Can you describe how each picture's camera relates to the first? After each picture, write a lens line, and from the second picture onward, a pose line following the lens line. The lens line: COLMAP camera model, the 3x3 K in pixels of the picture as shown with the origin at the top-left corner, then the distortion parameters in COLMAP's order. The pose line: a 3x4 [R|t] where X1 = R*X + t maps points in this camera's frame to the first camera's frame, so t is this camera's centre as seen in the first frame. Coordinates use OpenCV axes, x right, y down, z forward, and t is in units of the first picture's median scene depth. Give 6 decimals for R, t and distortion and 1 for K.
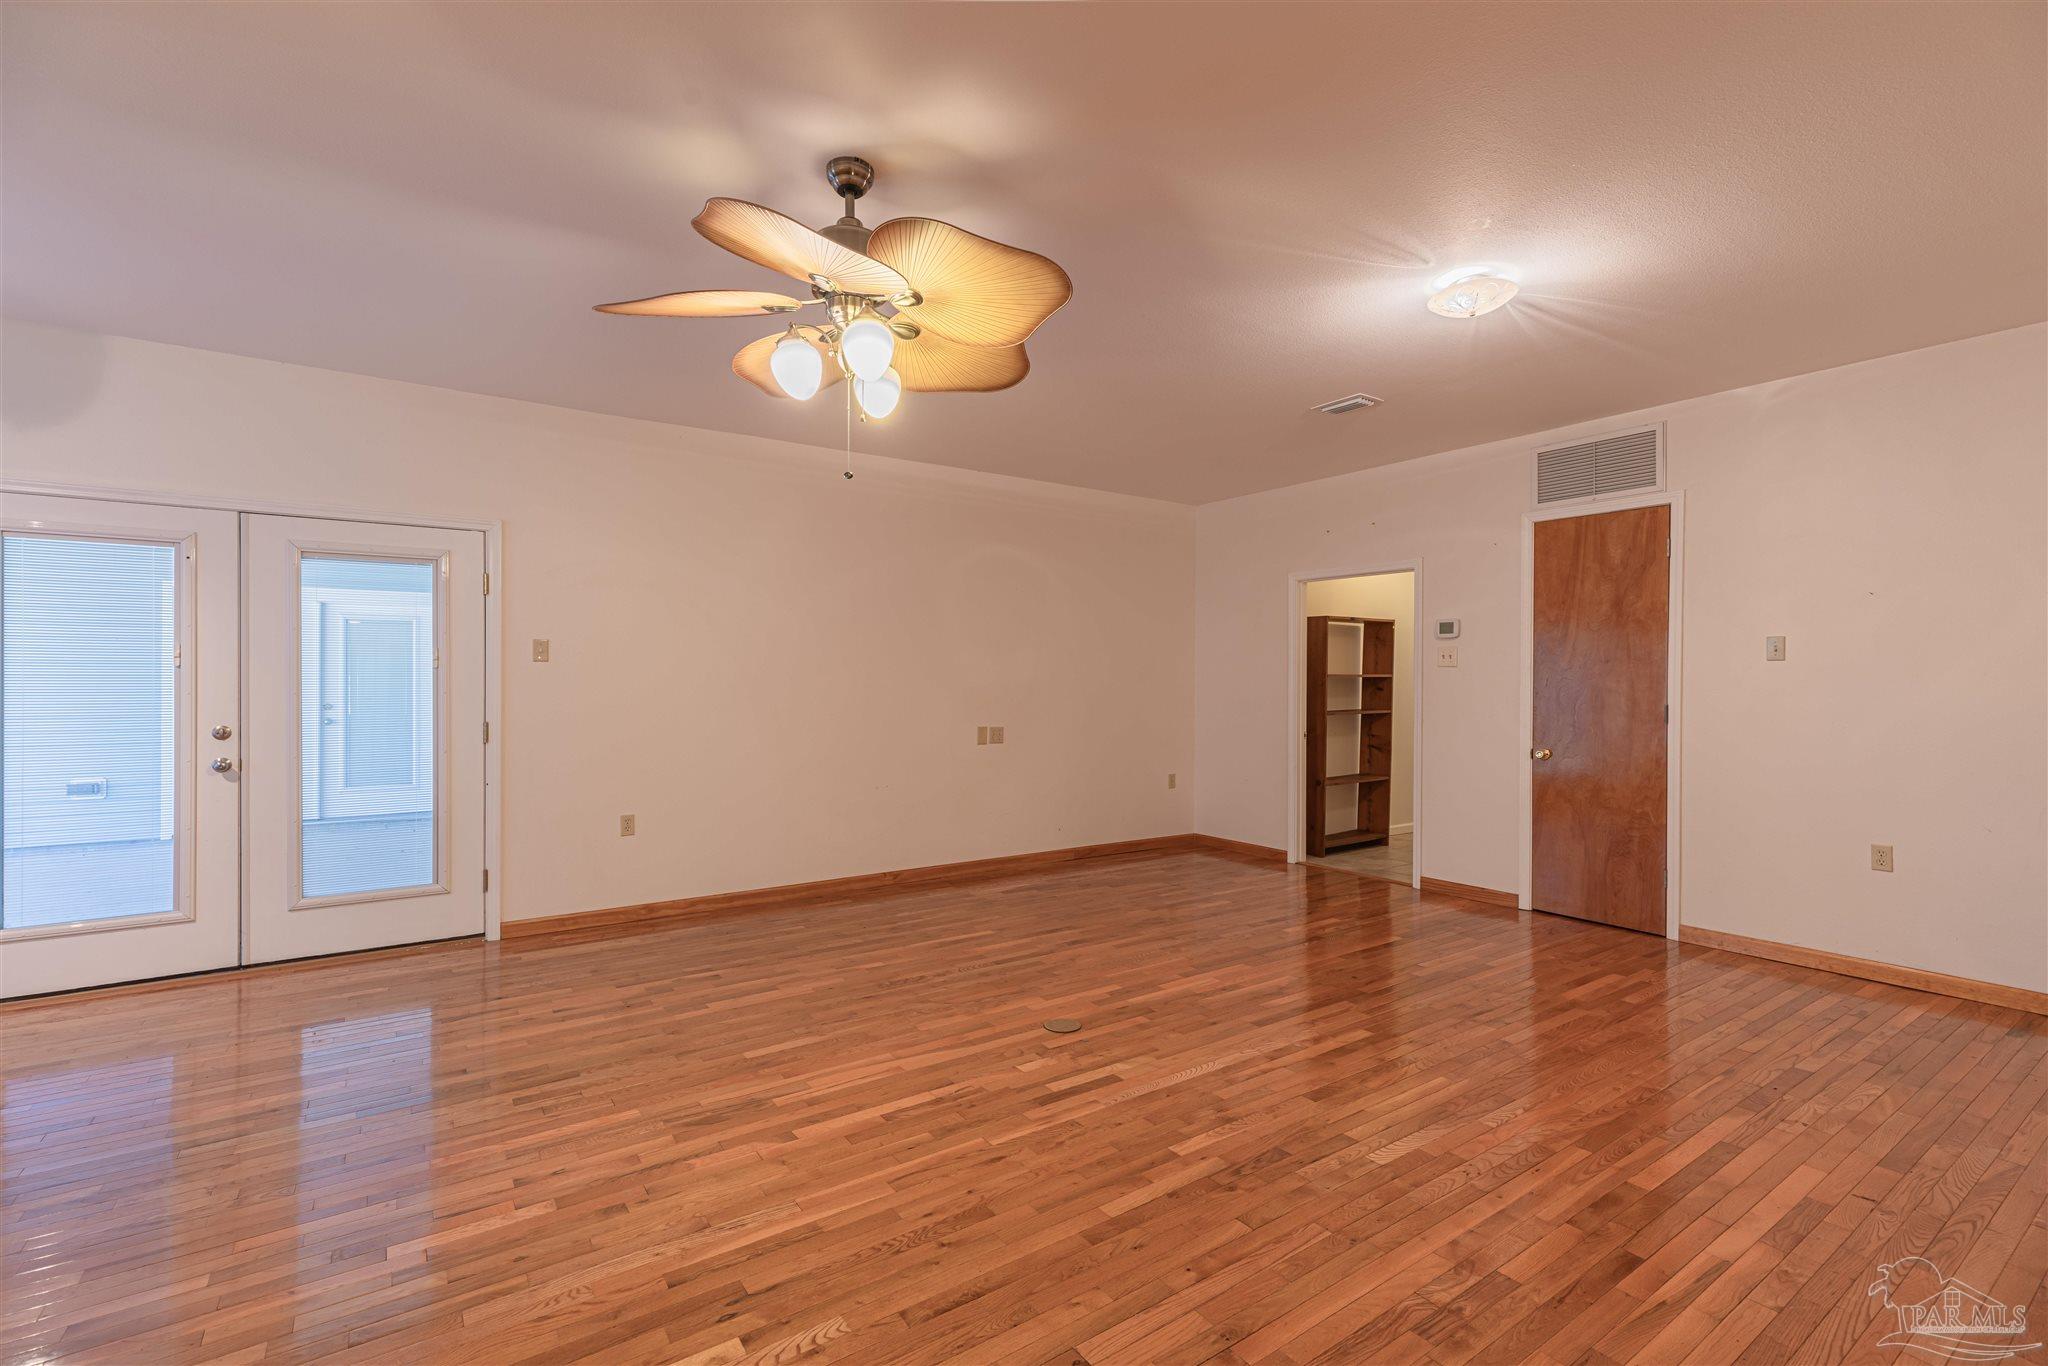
lens RADIAL K [[916.4, 0, 1022.0], [0, 916.4, 684.9], [0, 0, 1]] dist [0.004133, -0.000487]
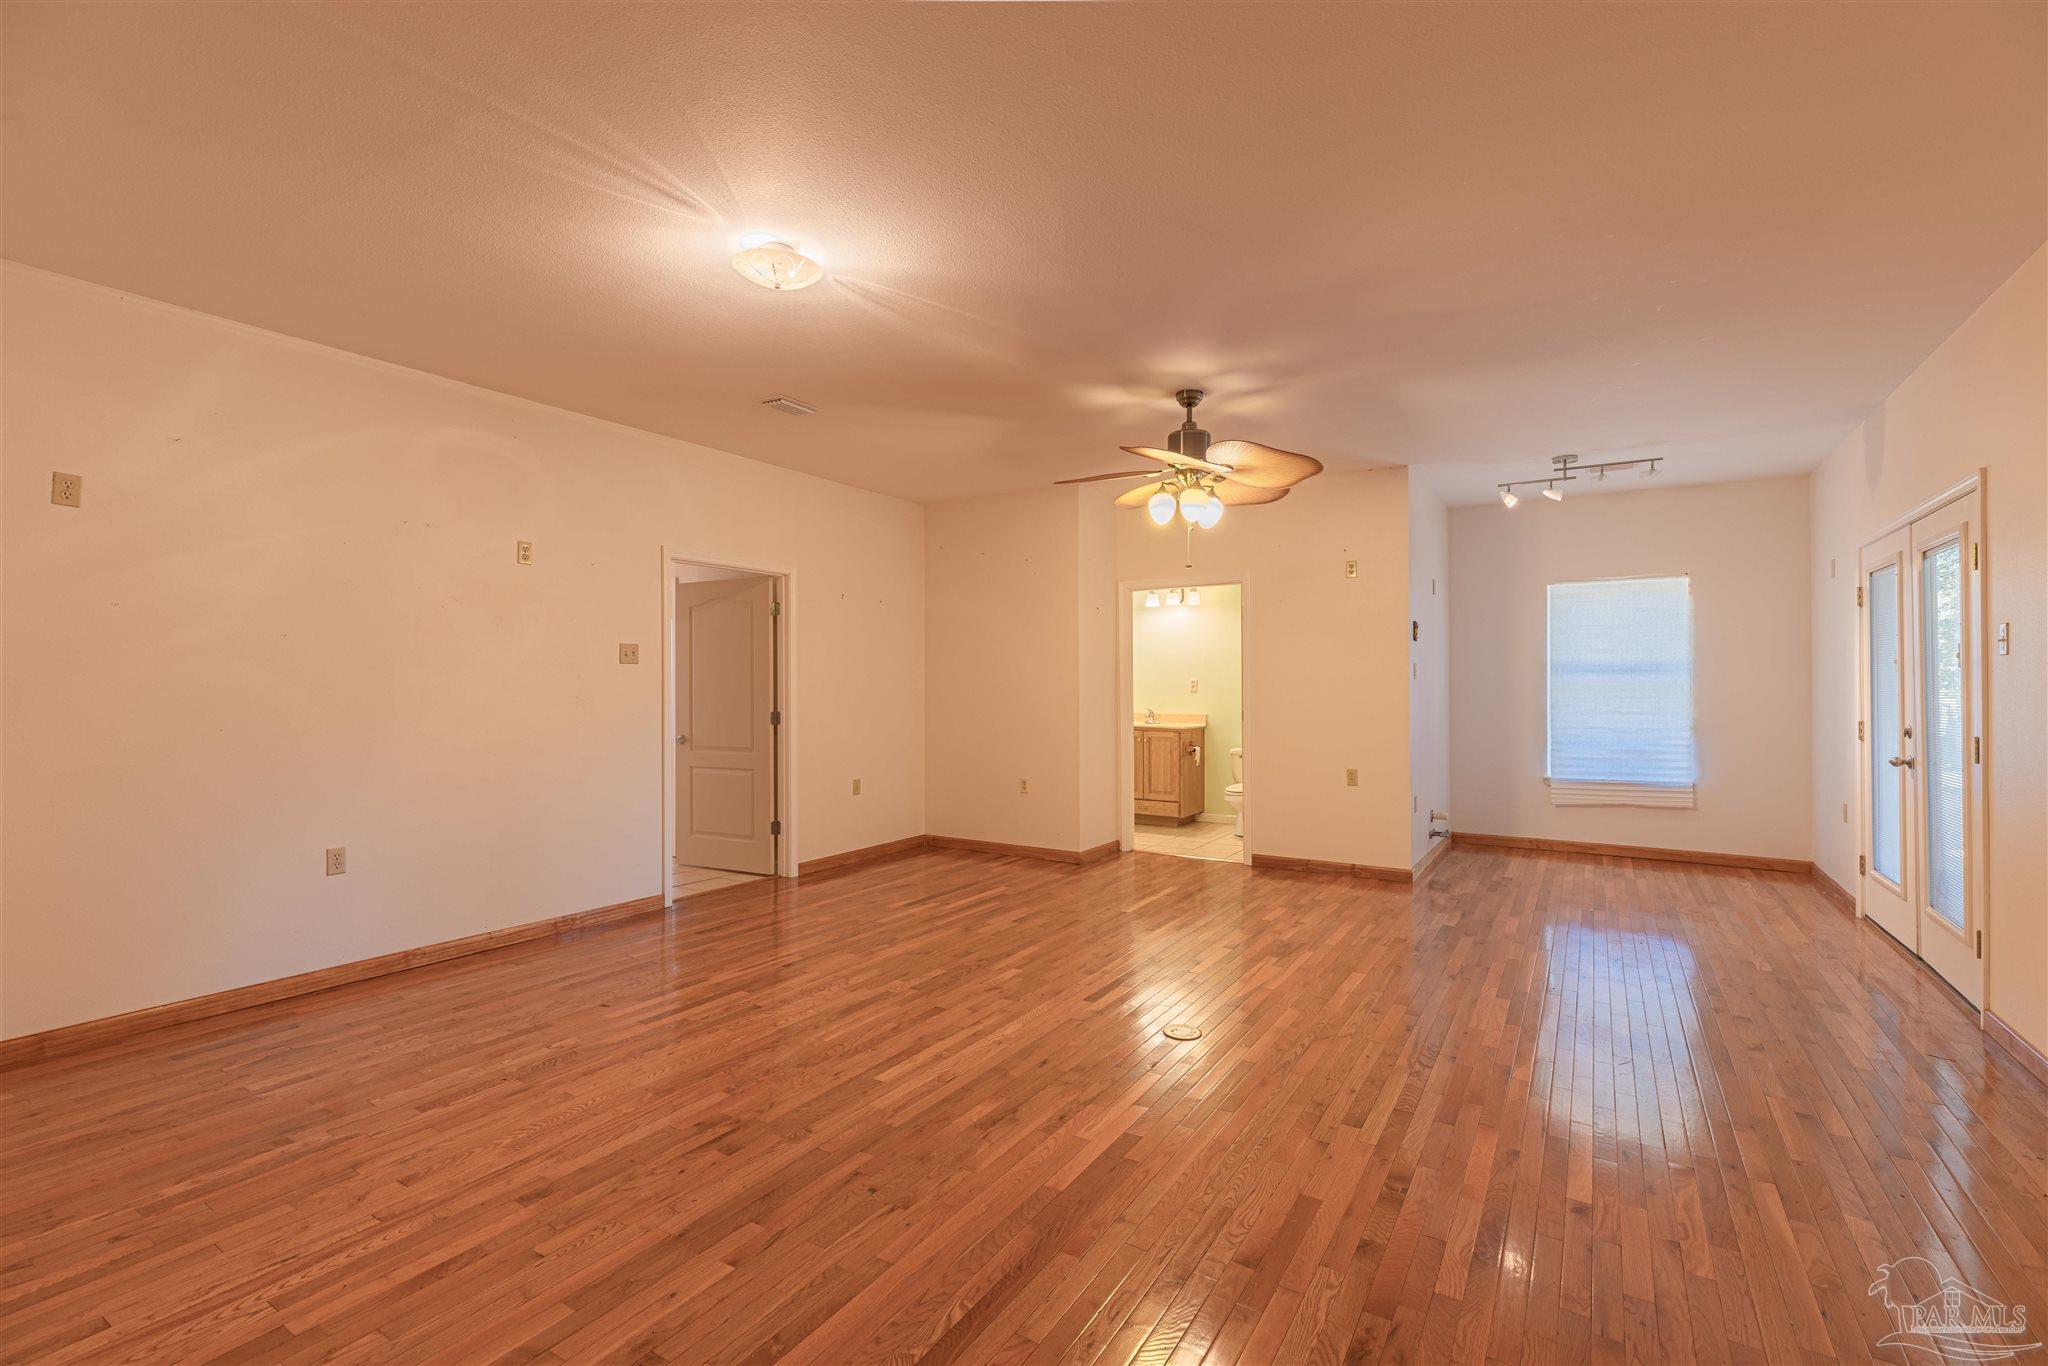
lens RADIAL K [[916.4, 0, 1024.7], [0, 916.4, 676.4], [0, 0, 1]] dist [0.004133, -0.000487]
pose [[-0.917894, -0.005446, -0.396787, 0.512872], [-0.003532, 0.999978, -0.005555, -0.002419], [0.396809, -0.003698, -0.917894, 1.592398]]
